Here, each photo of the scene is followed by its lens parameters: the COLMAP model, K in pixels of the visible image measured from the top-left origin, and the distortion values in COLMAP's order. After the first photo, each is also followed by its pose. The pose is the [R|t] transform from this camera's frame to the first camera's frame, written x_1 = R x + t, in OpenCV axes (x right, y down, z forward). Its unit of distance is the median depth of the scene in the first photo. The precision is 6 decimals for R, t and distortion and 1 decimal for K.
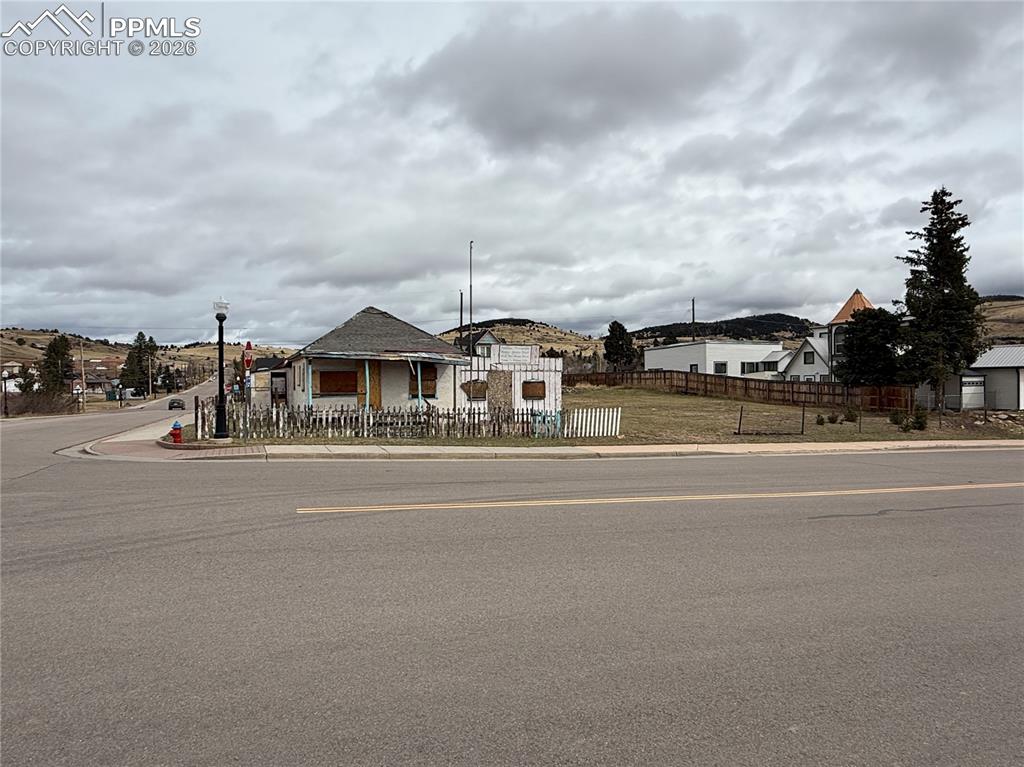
lens RADIAL K [[637.1, 0, 515.1], [0, 637.1, 390.9], [0, 0, 1]] dist [-0.008204, -0.001653]
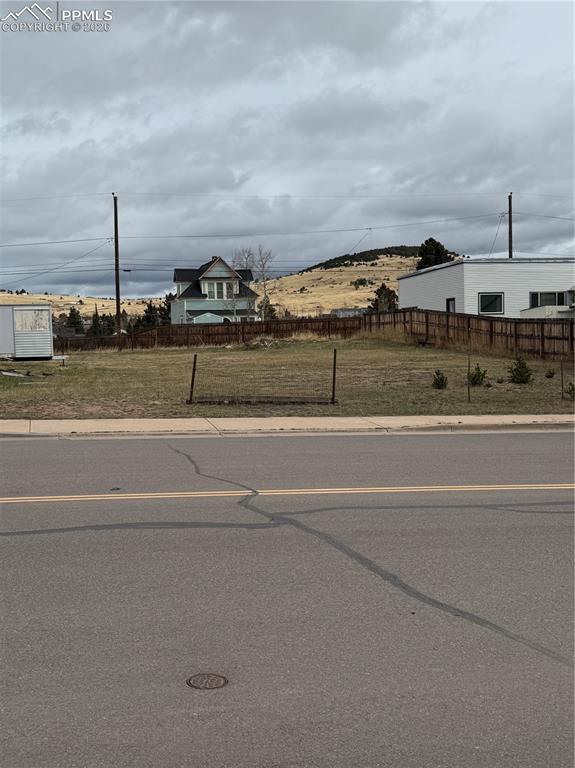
lens RADIAL K [[908.7, 0, 288.0], [0, 908.7, 391.3], [0, 0, 1]] dist [0.099031, 0.000000]
pose [[0.990155, -0.006784, -0.139814, 0.260801], [0.012626, 0.999082, 0.040941, 0.011516], [0.139408, -0.042303, 0.989331, 0.089902]]
